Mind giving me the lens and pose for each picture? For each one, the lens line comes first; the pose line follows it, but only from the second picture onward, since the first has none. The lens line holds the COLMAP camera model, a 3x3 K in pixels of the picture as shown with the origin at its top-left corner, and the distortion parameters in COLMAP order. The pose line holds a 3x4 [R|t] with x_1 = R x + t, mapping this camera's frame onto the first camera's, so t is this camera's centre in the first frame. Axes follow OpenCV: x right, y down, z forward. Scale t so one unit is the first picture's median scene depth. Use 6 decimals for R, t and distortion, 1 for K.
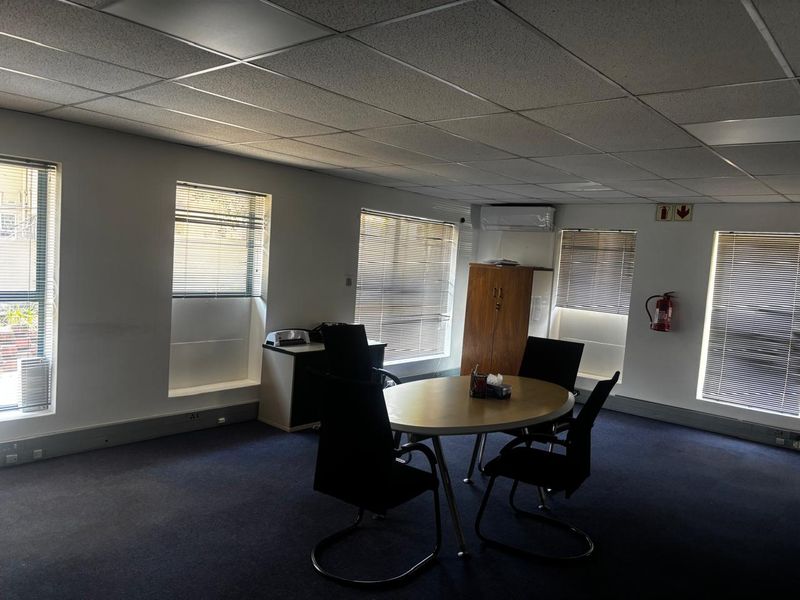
lens RADIAL K [[617.4, 0, 406.2], [0, 617.4, 300.5], [0, 0, 1]] dist [-0.001881, 0.386734]
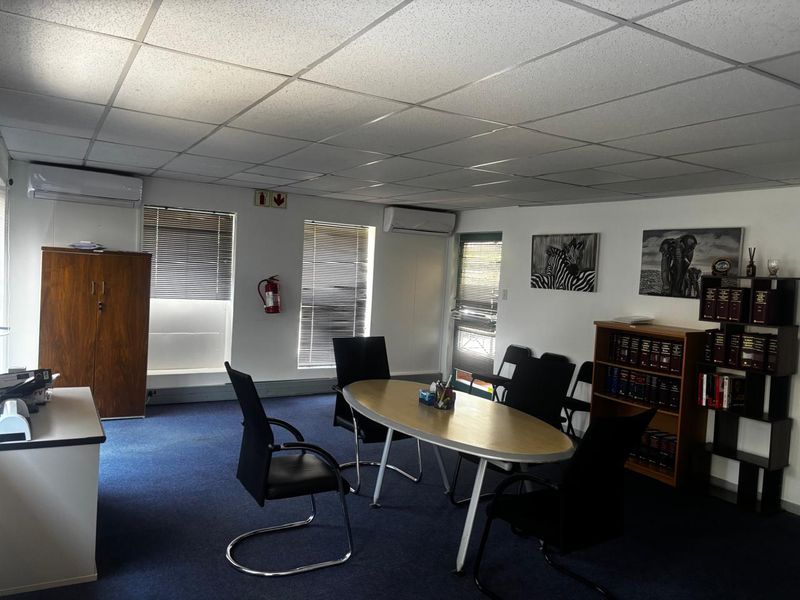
lens RADIAL K [[617.4, 0, 406.2], [0, 617.4, 300.5], [0, 0, 1]] dist [-0.001881, 0.386734]
pose [[0.348674, -0.103561, 0.931505, -0.476894], [0.033327, 0.994618, 0.098103, -0.065926], [-0.936651, -0.003162, 0.350249, 0.424398]]
